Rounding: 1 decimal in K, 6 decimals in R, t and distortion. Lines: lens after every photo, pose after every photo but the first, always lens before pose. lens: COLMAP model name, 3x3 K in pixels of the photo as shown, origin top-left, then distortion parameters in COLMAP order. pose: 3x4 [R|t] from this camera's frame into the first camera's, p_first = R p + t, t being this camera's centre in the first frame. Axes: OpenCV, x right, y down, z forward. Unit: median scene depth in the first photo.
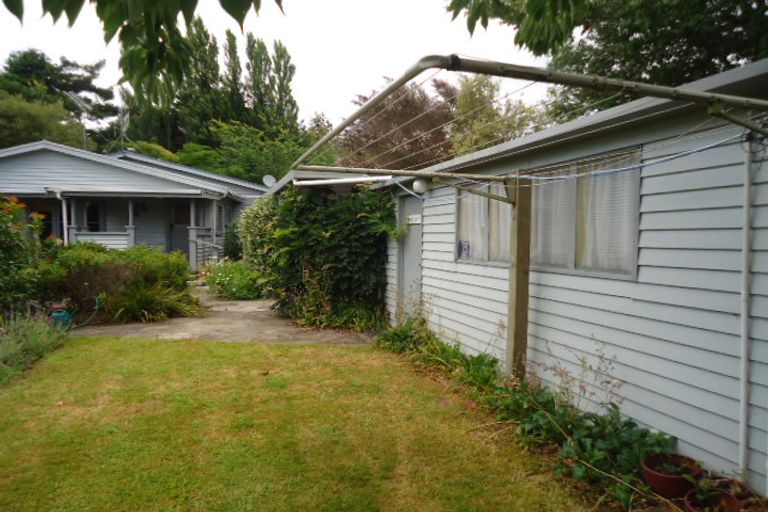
lens RADIAL K [[561.3, 0, 395.4], [0, 561.3, 259.4], [0, 0, 1]] dist [-0.155639, 0.179470]
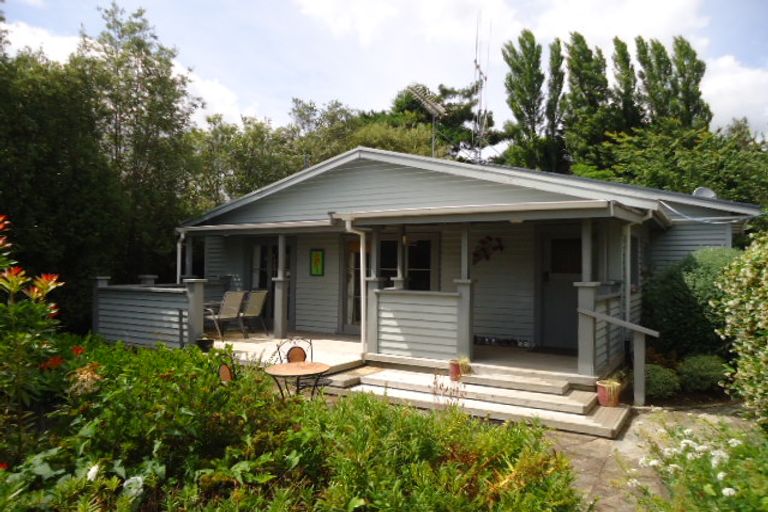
lens RADIAL K [[561.3, 0, 395.4], [0, 561.3, 259.4], [0, 0, 1]] dist [-0.155639, 0.179470]
pose [[0.780680, -0.016258, -0.624720, -0.070686], [-0.024206, 0.998125, -0.056225, -0.016728], [0.624462, 0.059016, 0.778822, 0.187648]]
